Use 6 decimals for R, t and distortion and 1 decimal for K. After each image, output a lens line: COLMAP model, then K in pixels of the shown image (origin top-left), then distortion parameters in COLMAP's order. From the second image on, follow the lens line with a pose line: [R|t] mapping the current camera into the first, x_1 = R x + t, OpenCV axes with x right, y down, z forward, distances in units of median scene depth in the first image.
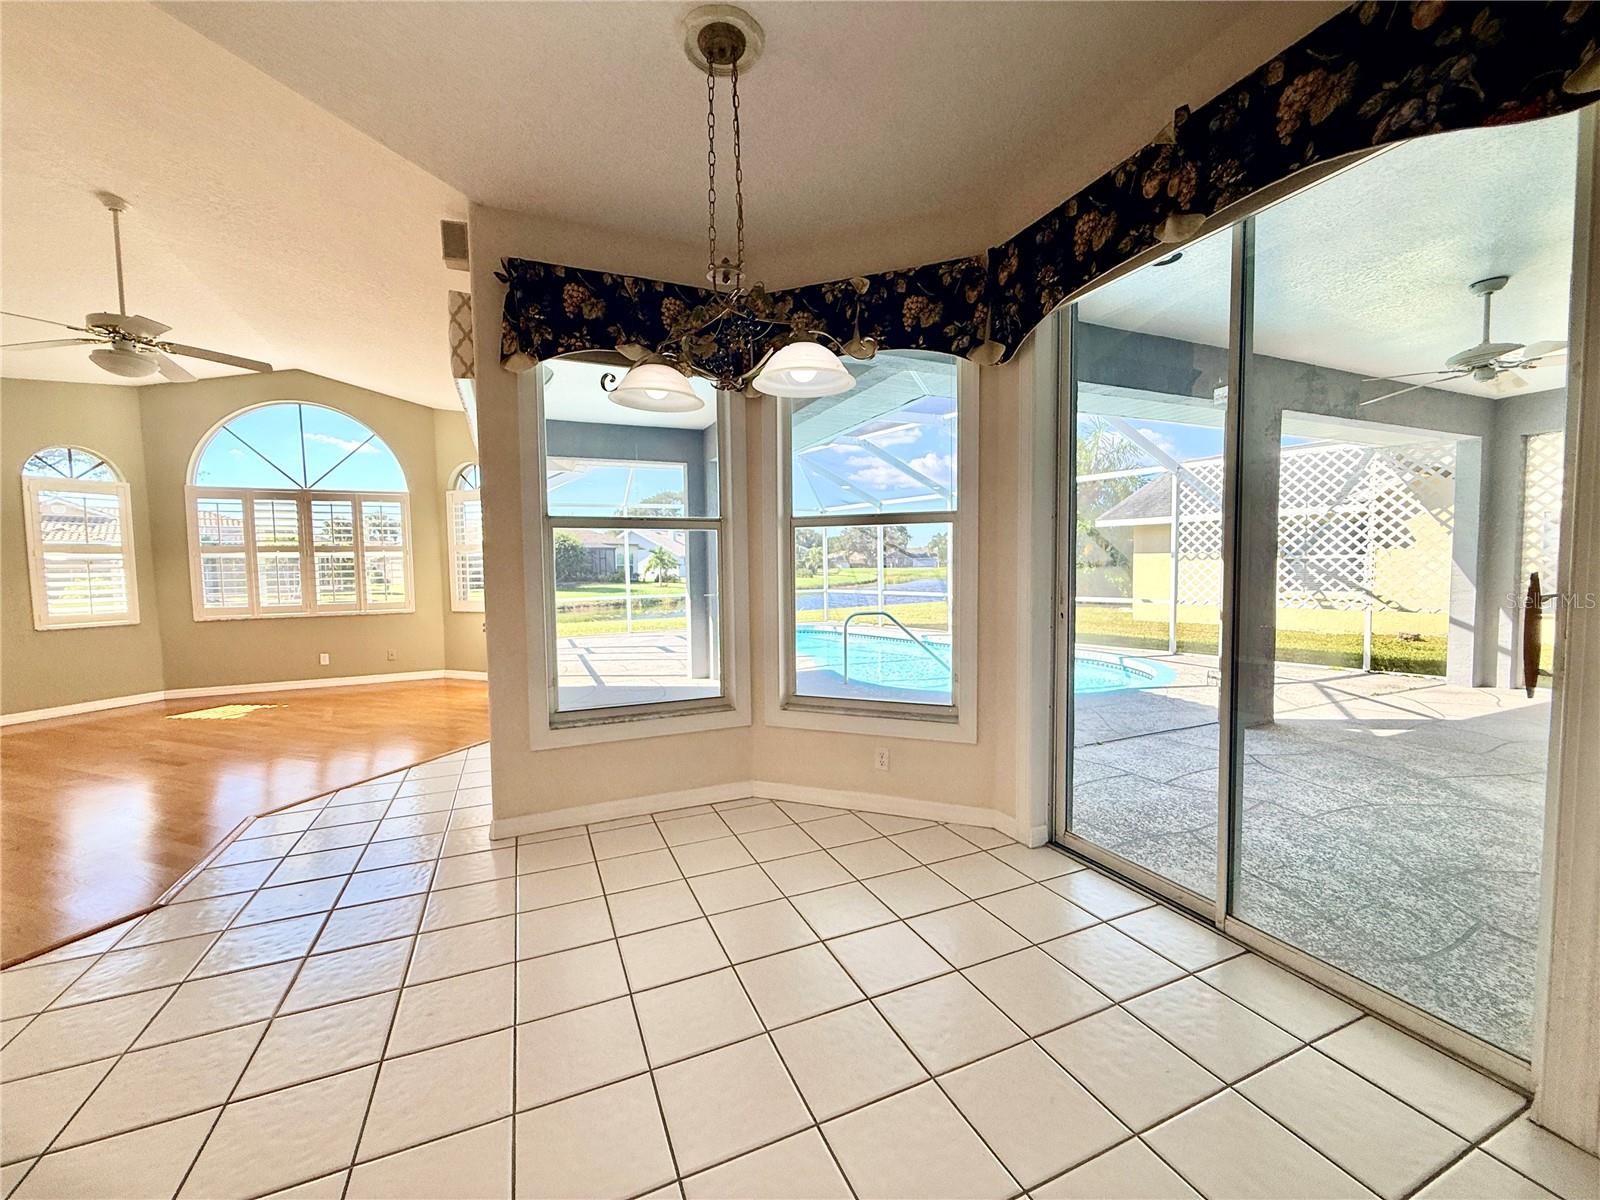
lens RADIAL K [[637.6, 0, 798.0], [0, 637.6, 600.1], [0, 0, 1]] dist [-0.001625, 0.000427]
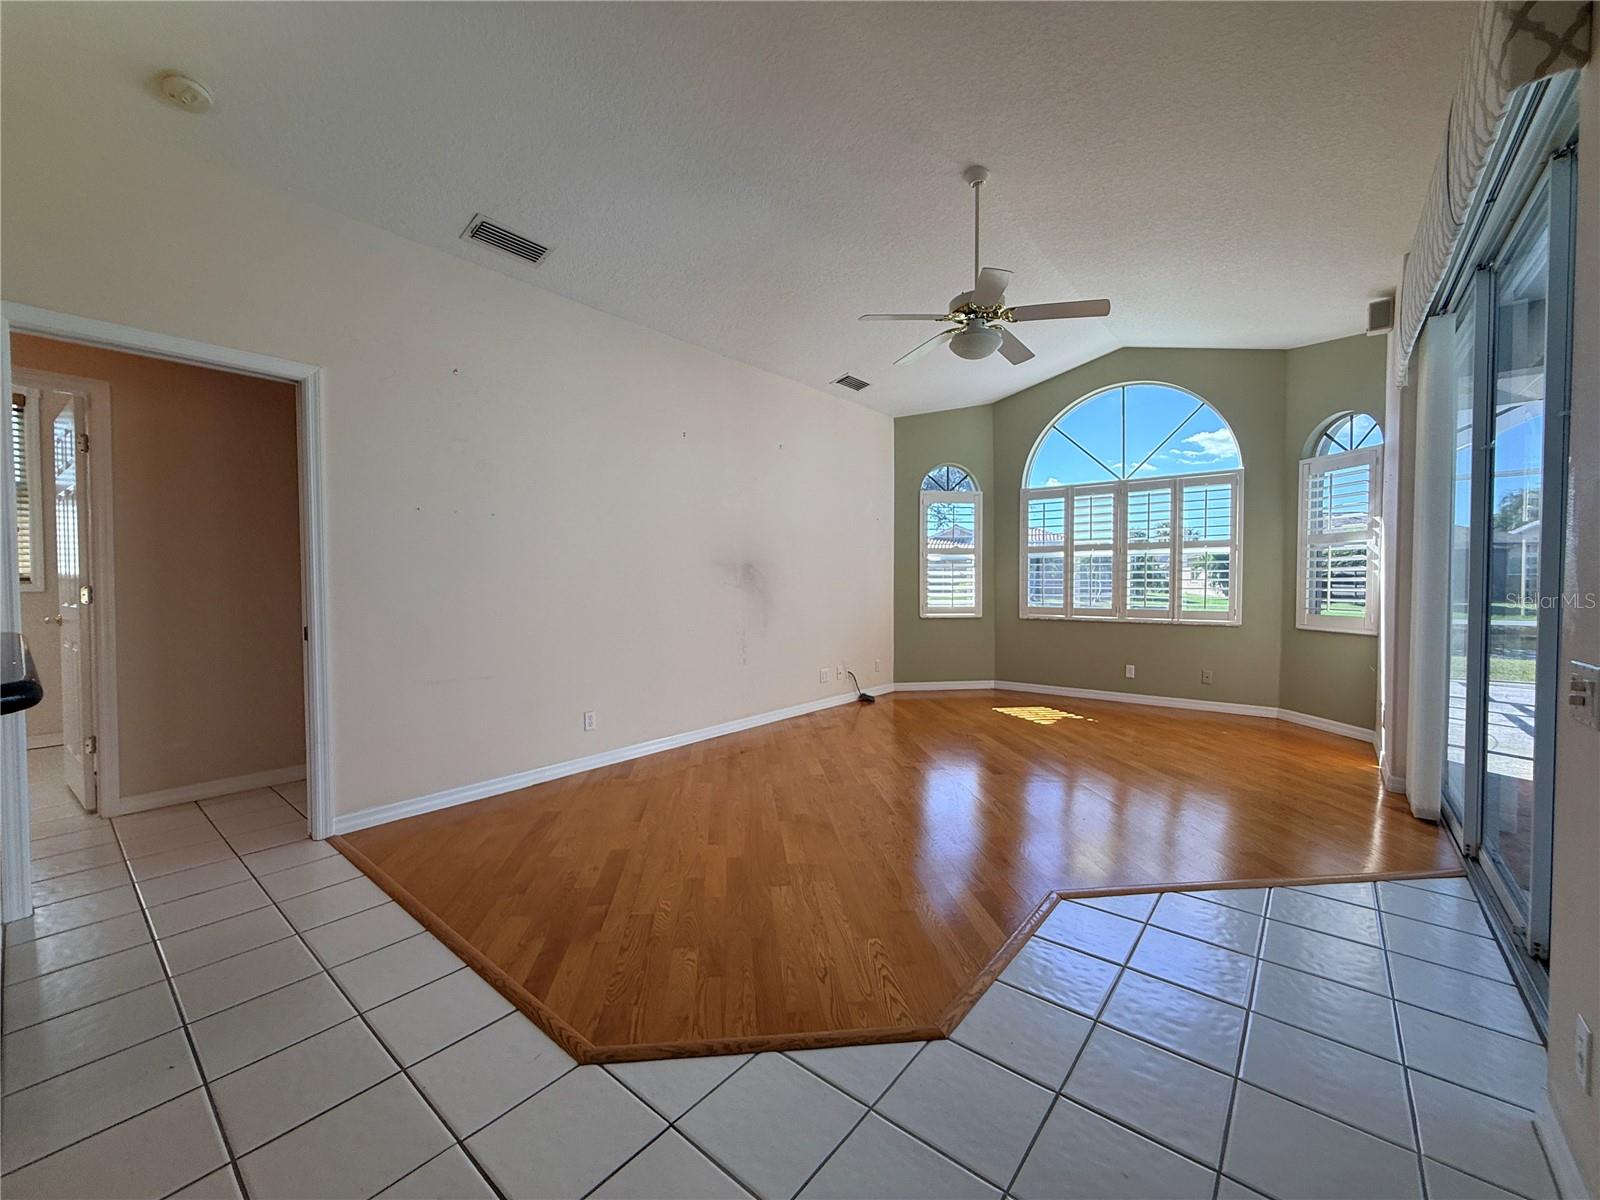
lens RADIAL K [[637.6, 0, 798.0], [0, 637.6, 600.1], [0, 0, 1]] dist [-0.001625, 0.000427]
pose [[0.450239, 0.042075, -0.891916, -0.177537], [-0.054249, 0.998333, 0.019710, 0.002528], [0.891259, 0.039512, 0.451771, 0.198963]]
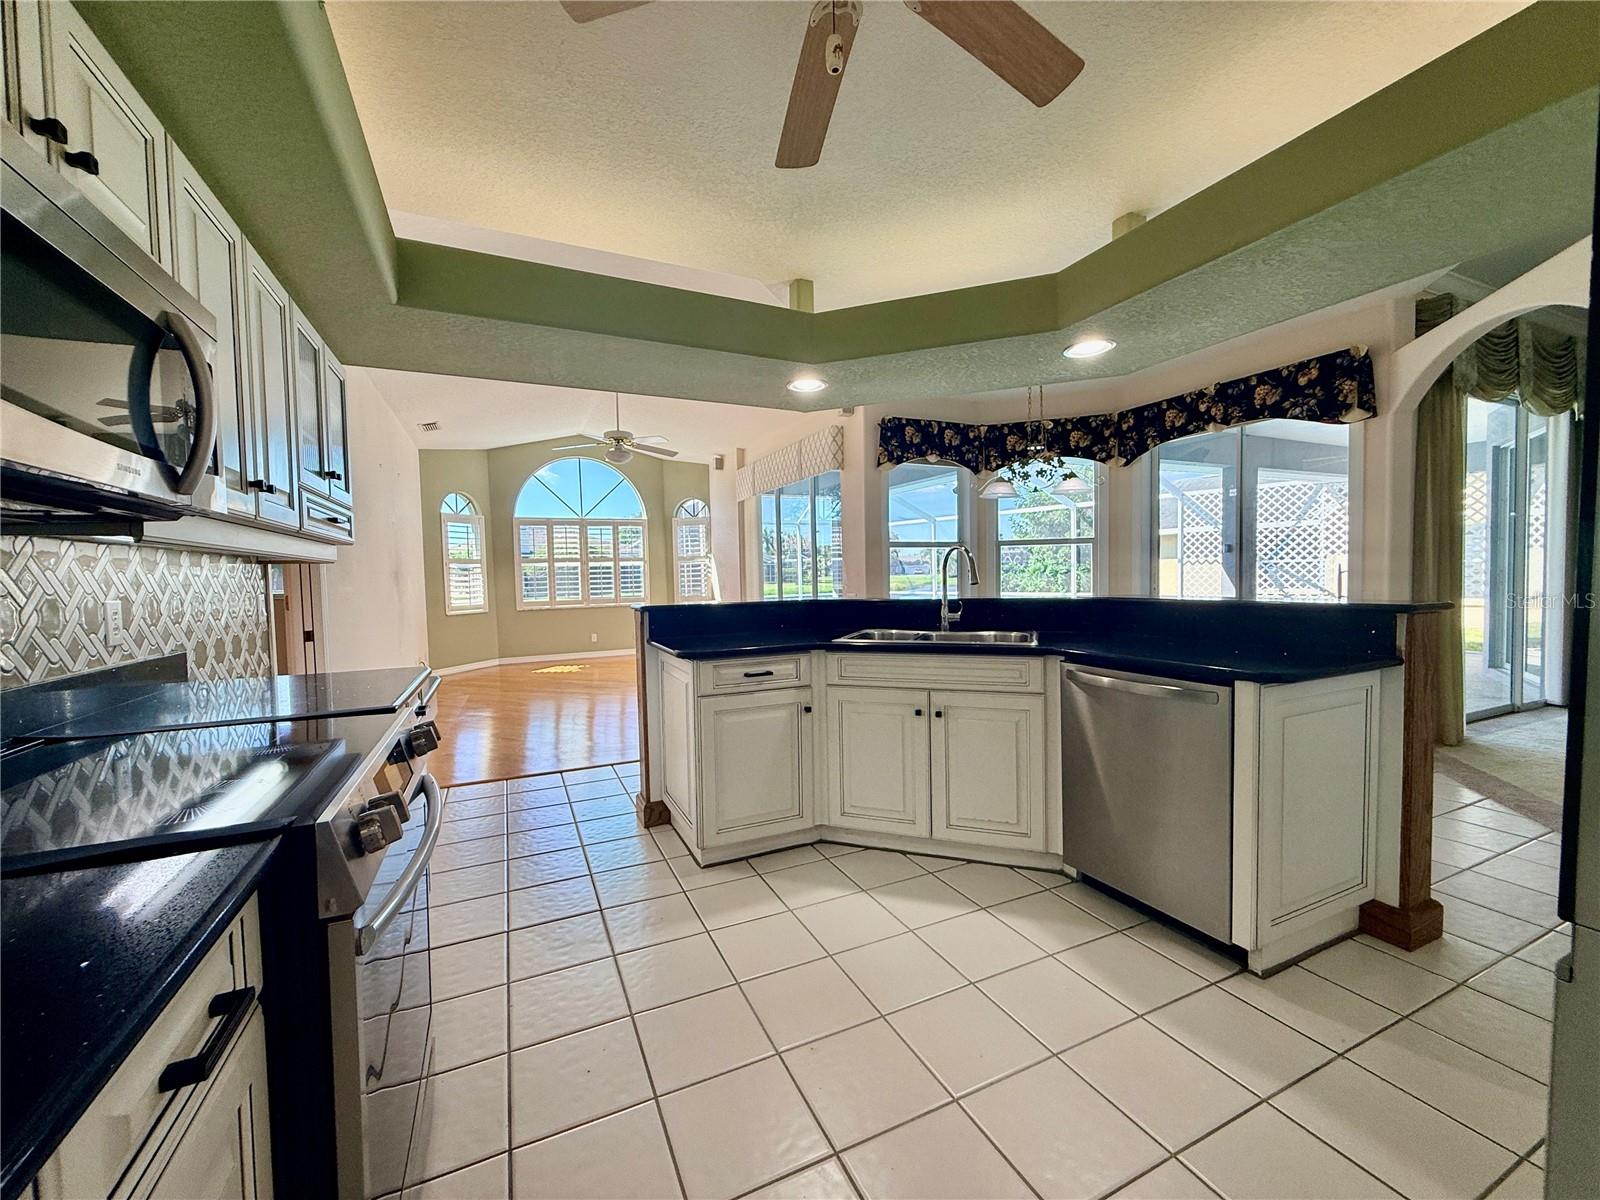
lens RADIAL K [[637.6, 0, 798.0], [0, 637.6, 600.1], [0, 0, 1]] dist [-0.001625, 0.000427]
pose [[0.999748, -0.007961, 0.020976, -0.338194], [0.008228, 0.999886, -0.012652, 0.032790], [-0.020872, 0.012821, 0.999700, -0.447683]]
